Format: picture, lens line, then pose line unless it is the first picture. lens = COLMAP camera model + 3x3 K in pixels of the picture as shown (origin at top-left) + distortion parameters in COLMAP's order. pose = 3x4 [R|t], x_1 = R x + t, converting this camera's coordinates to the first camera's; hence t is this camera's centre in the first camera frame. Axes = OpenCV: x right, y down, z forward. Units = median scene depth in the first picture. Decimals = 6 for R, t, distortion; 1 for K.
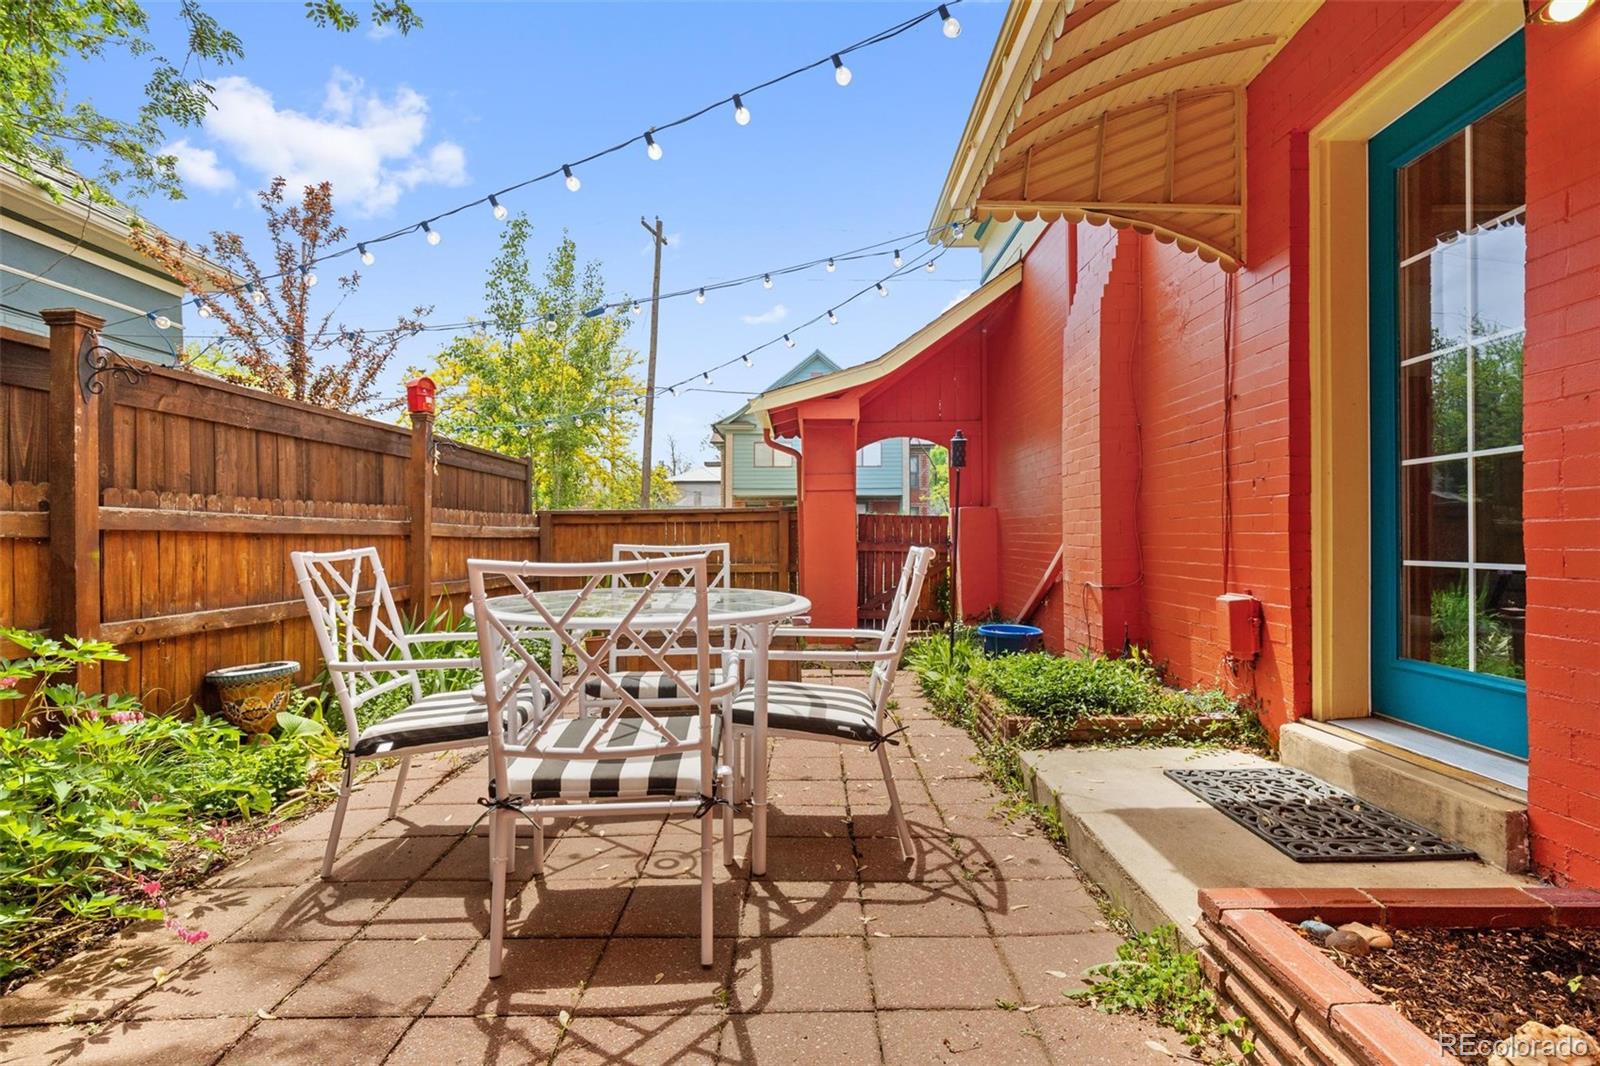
lens RADIAL K [[797.8, 0, 804.0], [0, 797.8, 536.0], [0, 0, 1]] dist [-0.000768, -0.000024]
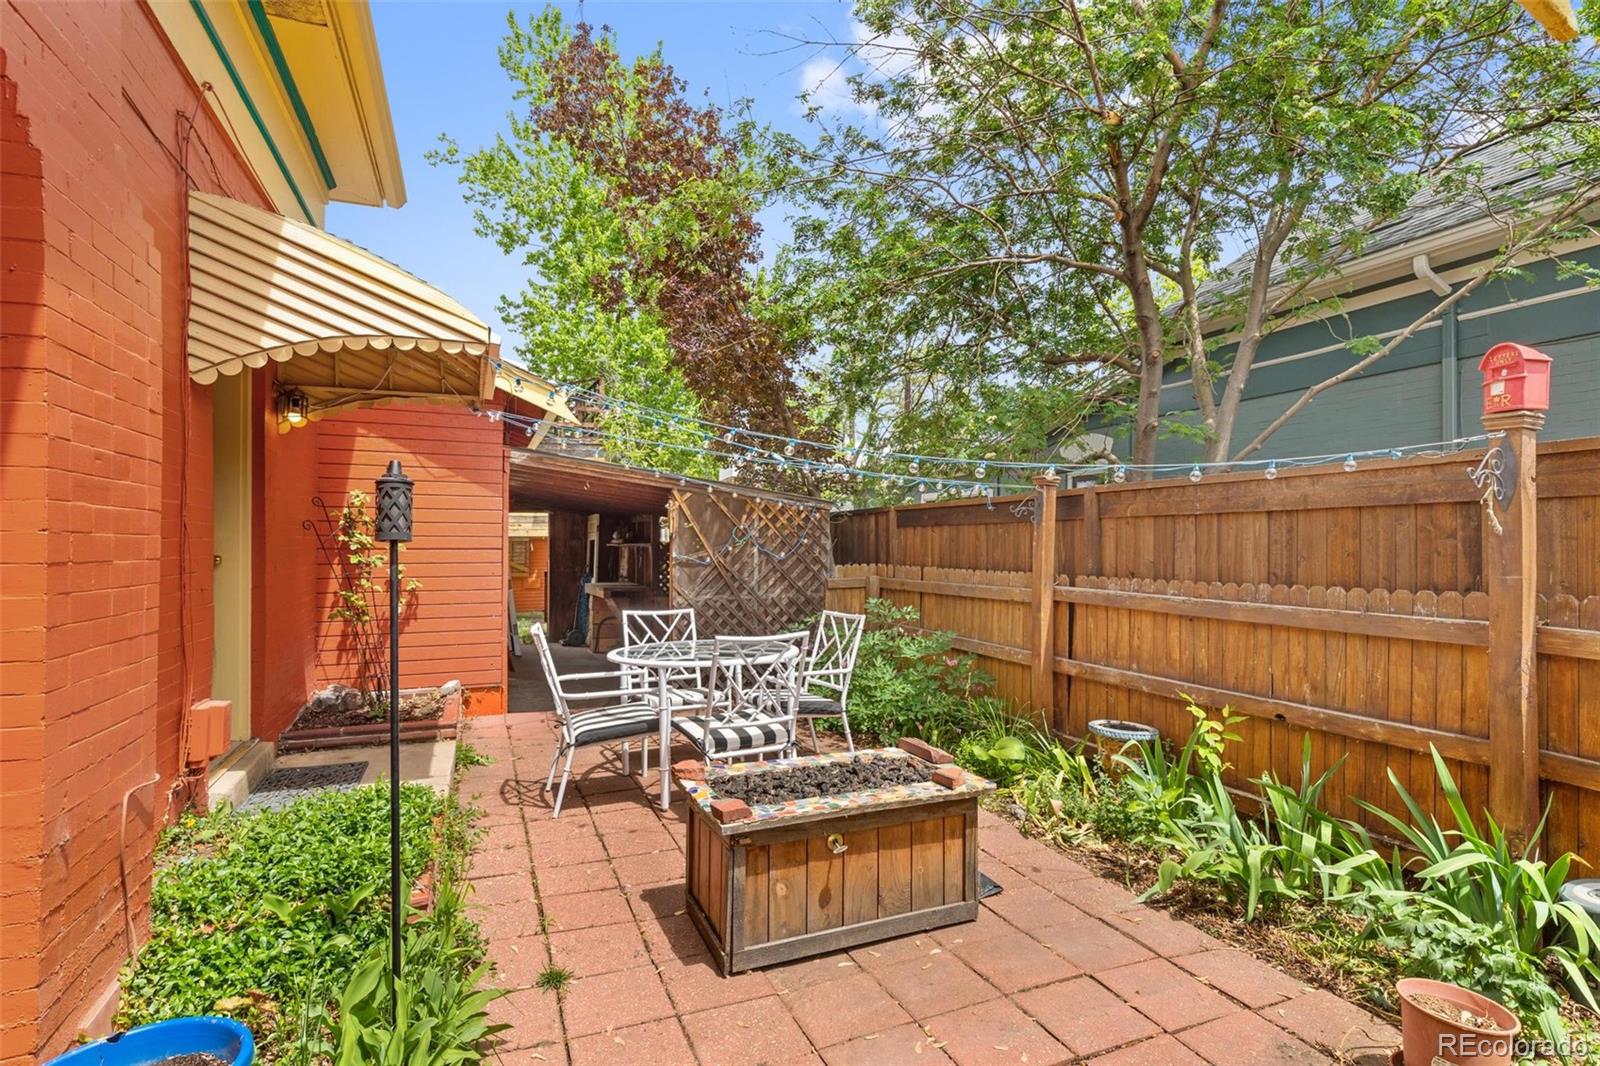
lens RADIAL K [[797.8, 0, 804.5], [0, 797.8, 537.9], [0, 0, 1]] dist [-0.000768, -0.000024]
pose [[-0.922524, 0.003787, -0.385920, 0.206051], [0.005353, 0.999981, -0.002983, -0.120130], [0.385902, -0.004818, -0.922527, 2.046331]]
